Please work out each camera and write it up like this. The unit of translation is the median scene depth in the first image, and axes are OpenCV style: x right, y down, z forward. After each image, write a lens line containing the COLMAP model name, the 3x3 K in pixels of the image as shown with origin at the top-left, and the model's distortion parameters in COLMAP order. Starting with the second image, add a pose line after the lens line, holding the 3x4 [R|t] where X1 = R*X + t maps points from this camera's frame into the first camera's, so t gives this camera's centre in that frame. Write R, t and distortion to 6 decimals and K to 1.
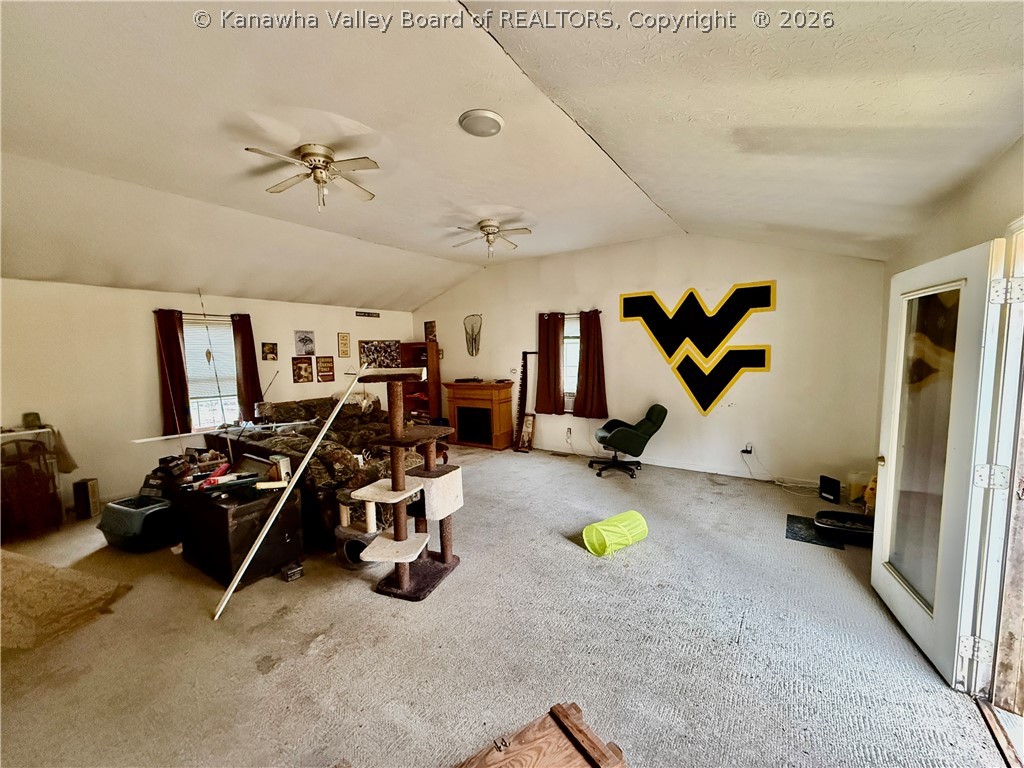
lens RADIAL K [[412.1, 0, 512.0], [0, 412.1, 388.5], [0, 0, 1]] dist [-0.000318, -0.000089]
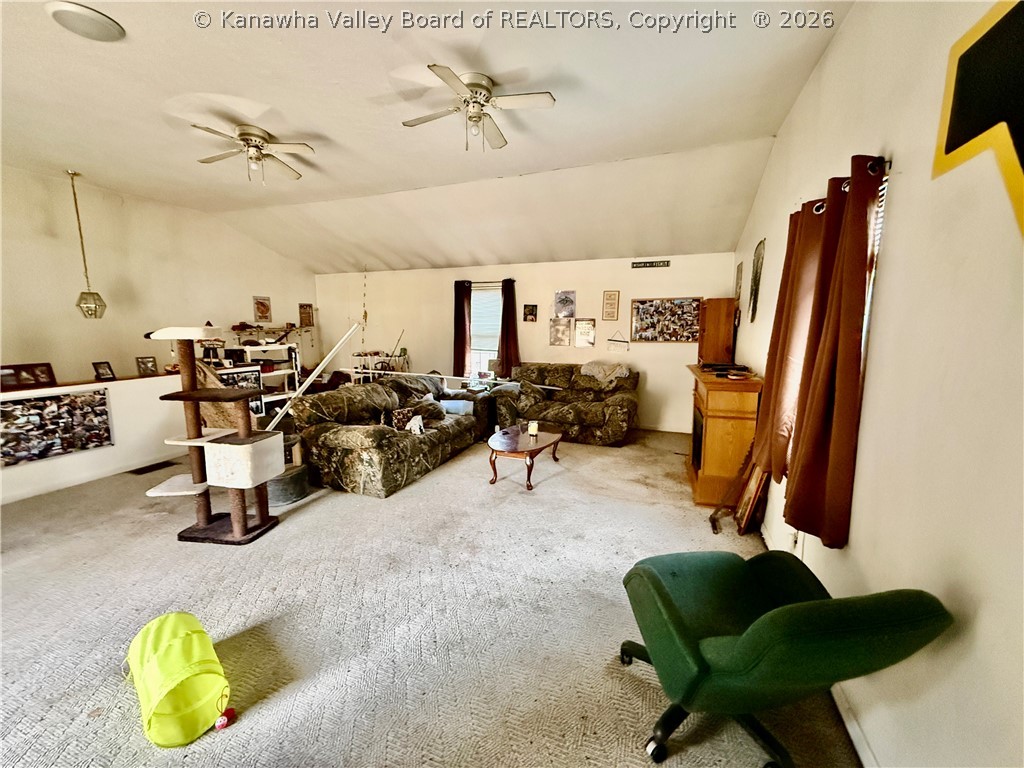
lens RADIAL K [[412.1, 0, 511.7], [0, 412.1, 383.3], [0, 0, 1]] dist [-0.000318, -0.000089]
pose [[0.231452, 0.162239, -0.959223, 0.408615], [-0.092451, 0.985202, 0.144325, -0.056688], [0.968443, 0.055276, 0.243027, 0.663058]]
